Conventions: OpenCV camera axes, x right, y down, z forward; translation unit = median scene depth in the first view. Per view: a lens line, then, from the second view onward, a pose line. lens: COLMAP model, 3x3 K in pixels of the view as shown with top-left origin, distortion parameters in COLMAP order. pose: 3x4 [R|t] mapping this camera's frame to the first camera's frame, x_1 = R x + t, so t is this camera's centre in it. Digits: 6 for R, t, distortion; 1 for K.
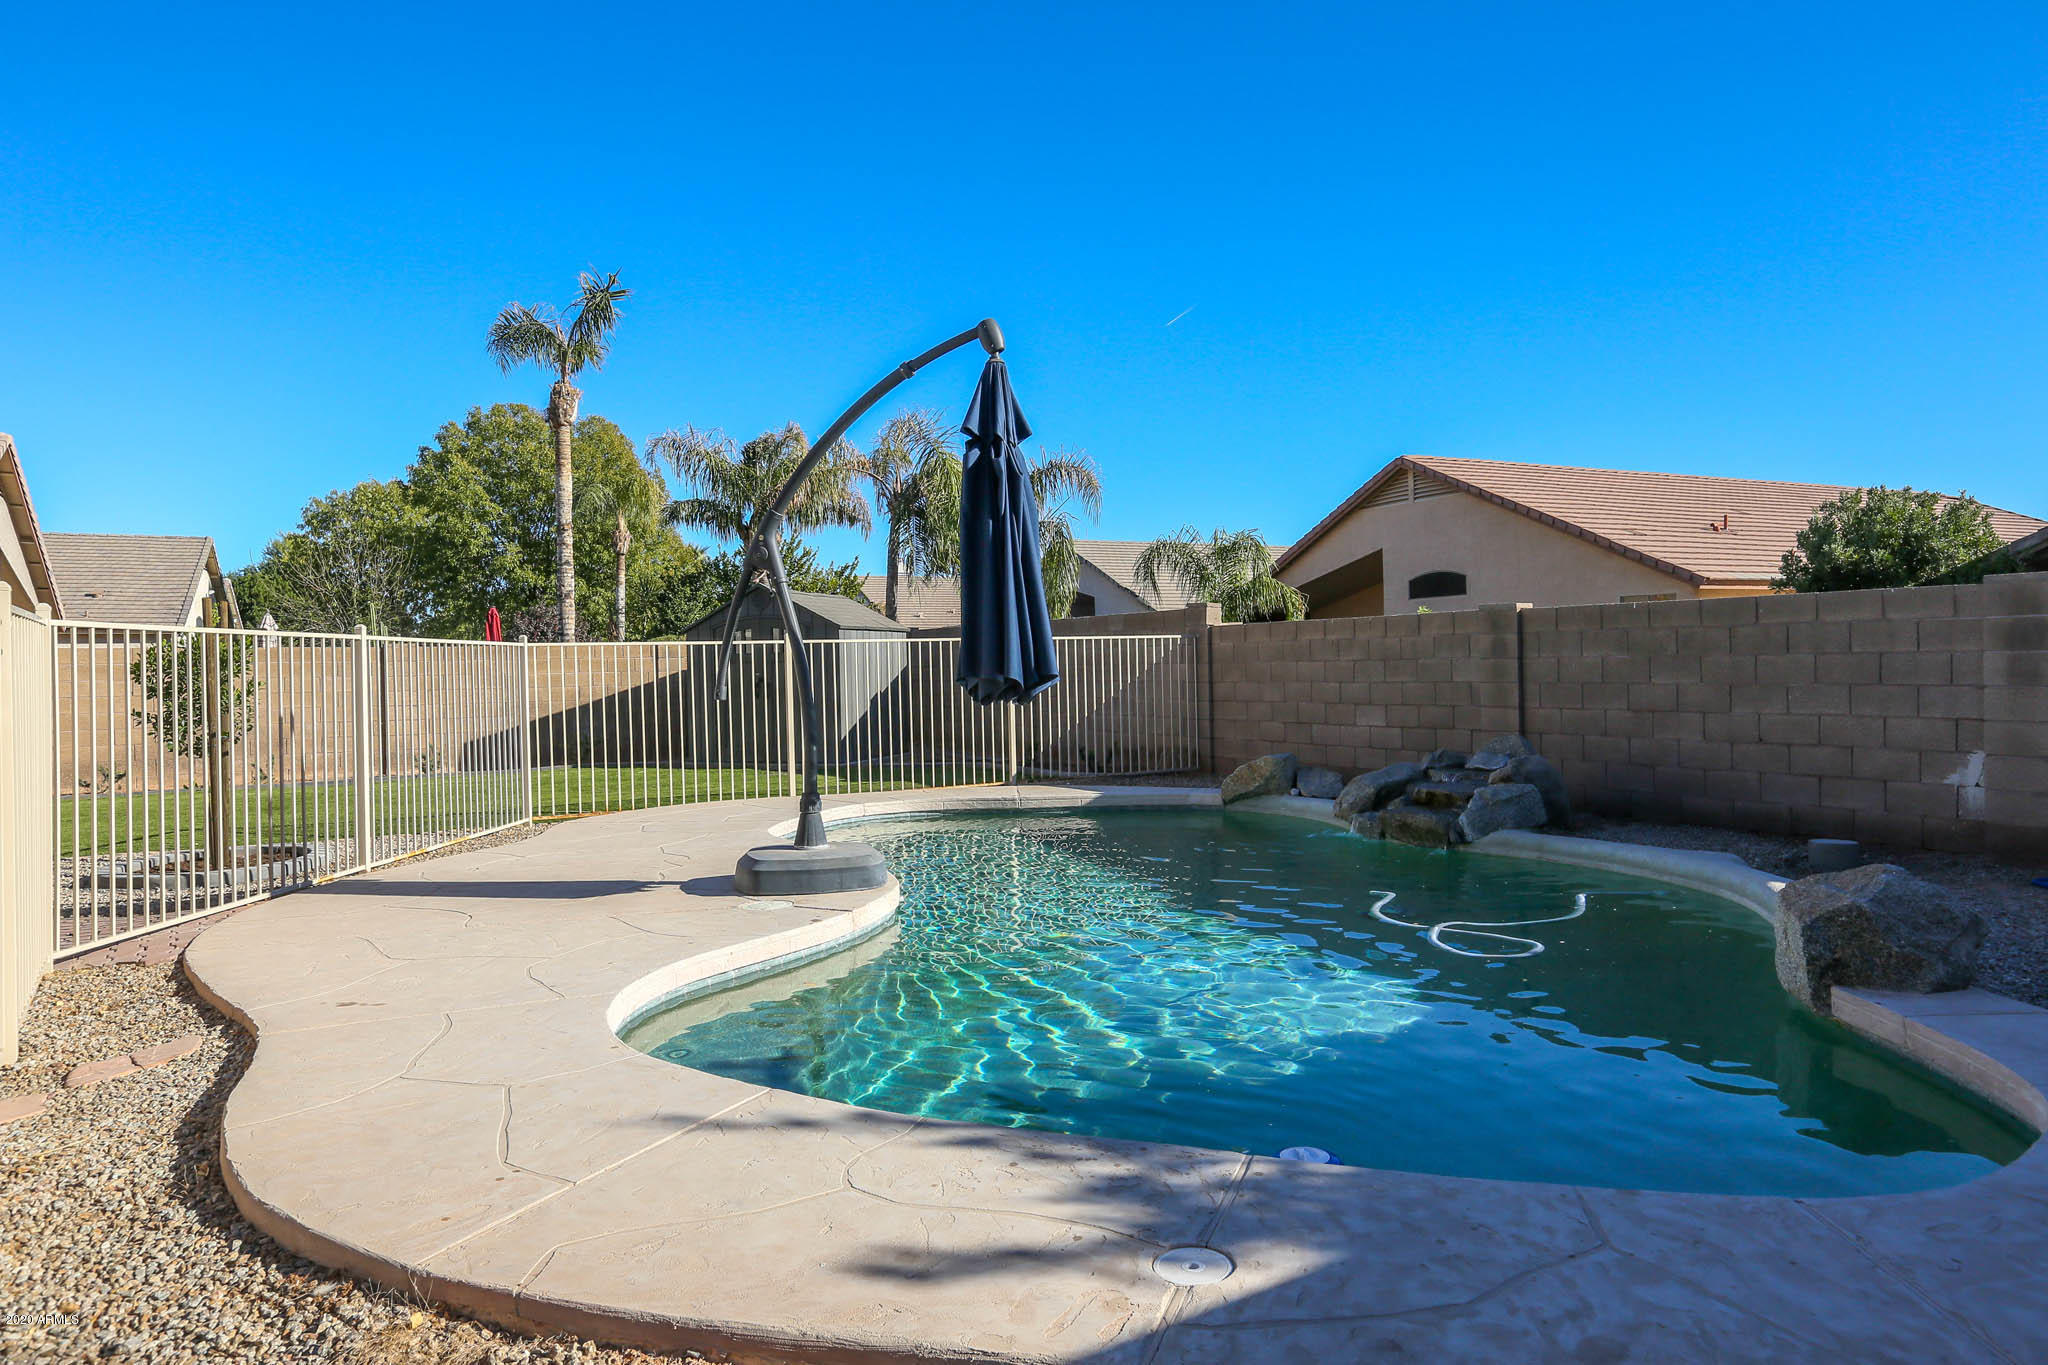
lens RADIAL K [[1284.6, 0, 1024.0], [0, 1284.6, 682.3], [0, 0, 1]] dist [-0.016144, -0.001356]
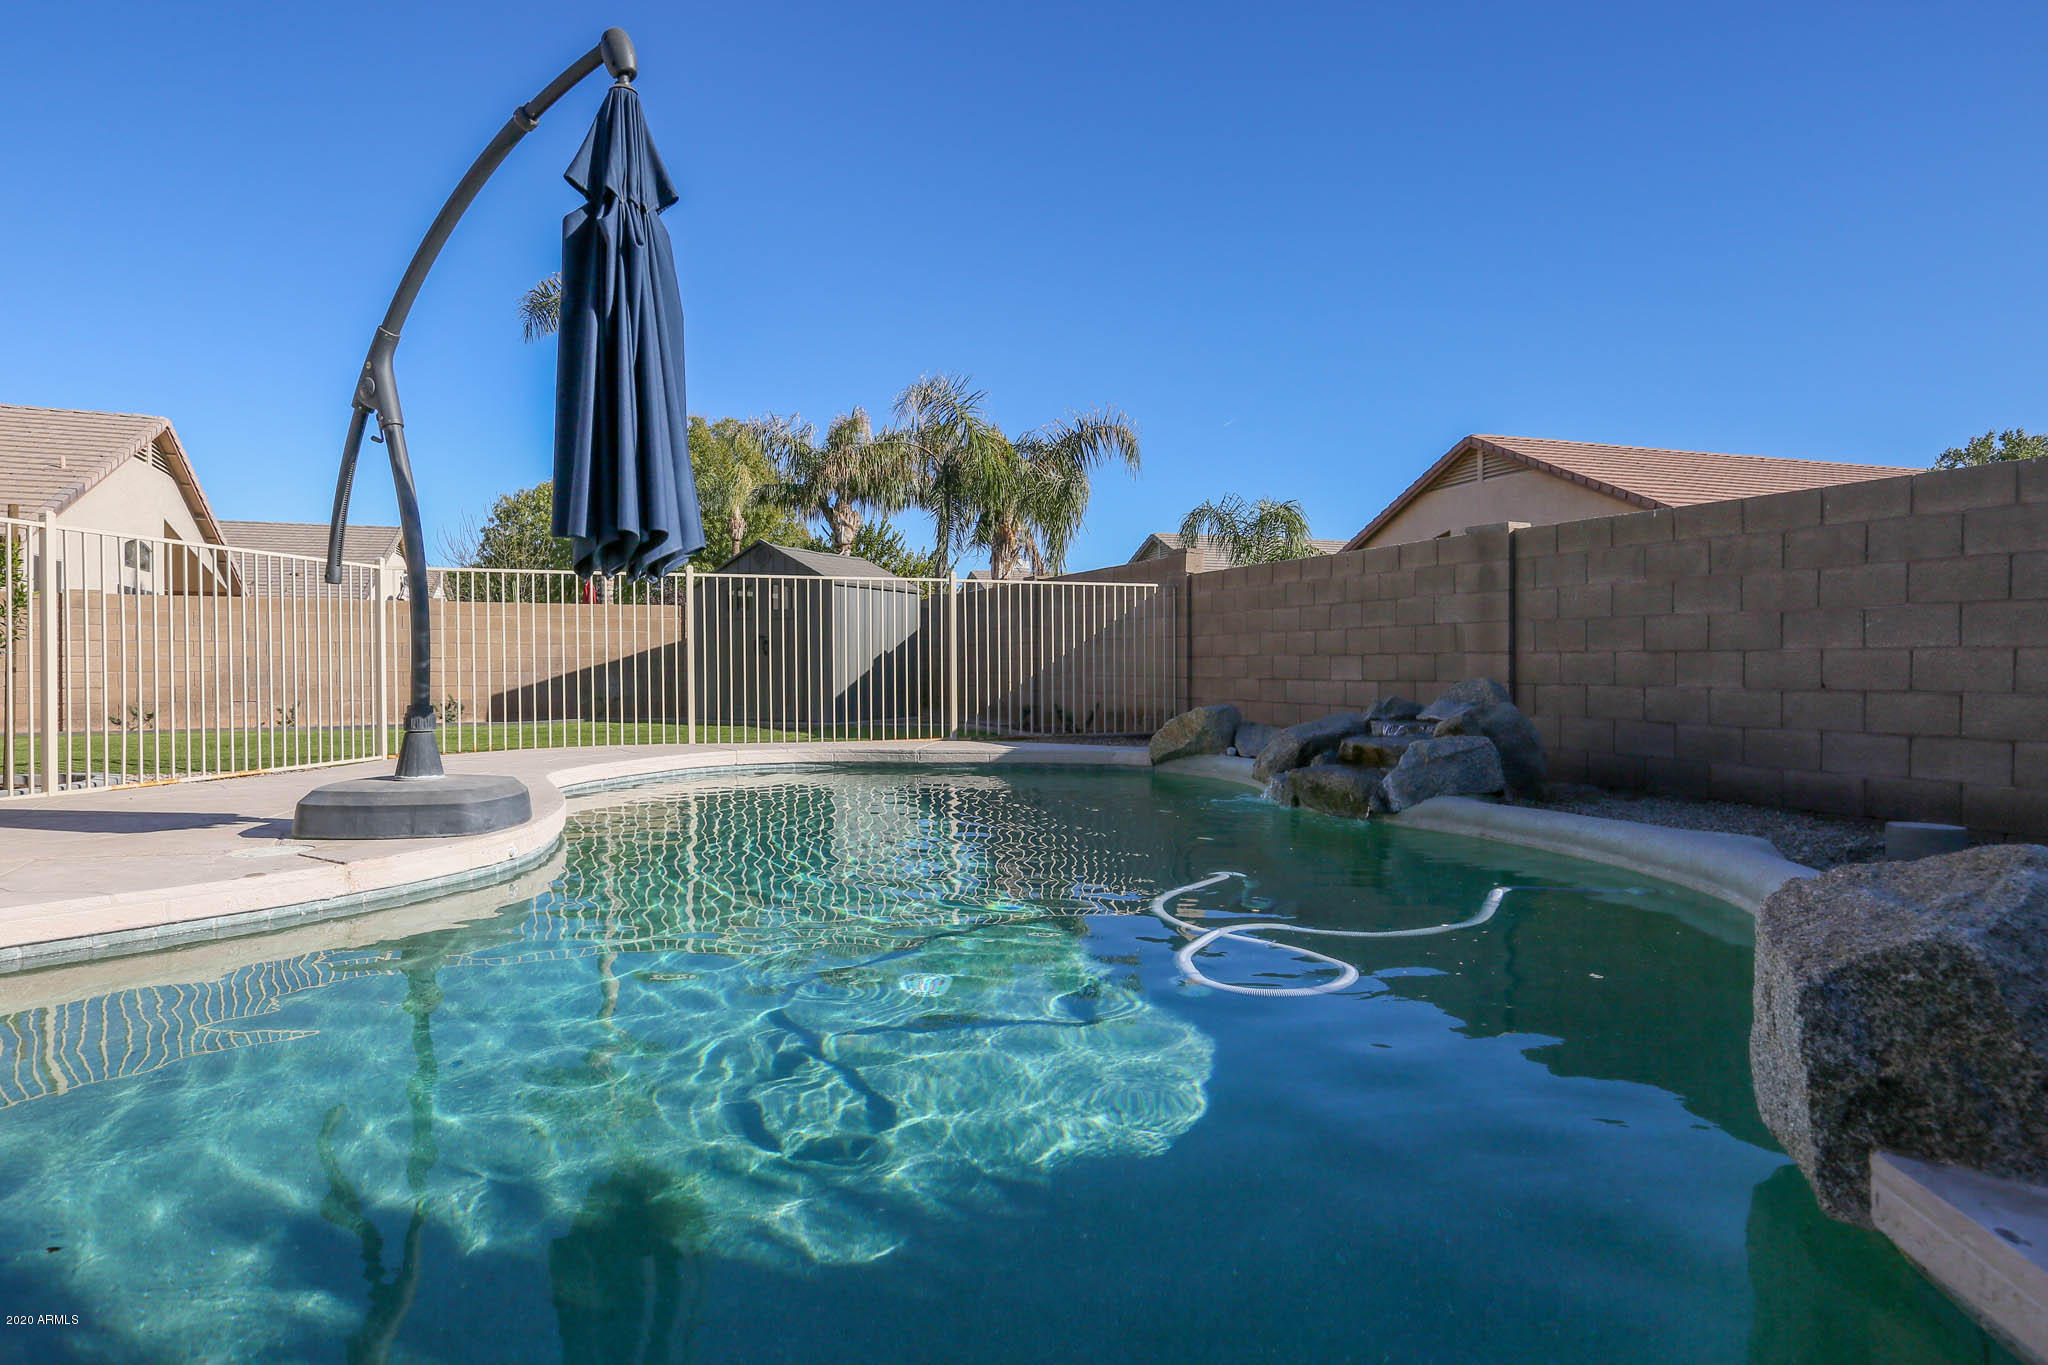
lens RADIAL K [[1141.5, 0, 1009.4], [0, 1141.5, 679.8], [0, 0, 1]] dist [-0.019879, 0.008539]
pose [[0.991489, 0.020421, -0.128583, 0.167917], [-0.020033, 0.999790, 0.004305, 0.039967], [0.128644, -0.001692, 0.991689, 0.253342]]
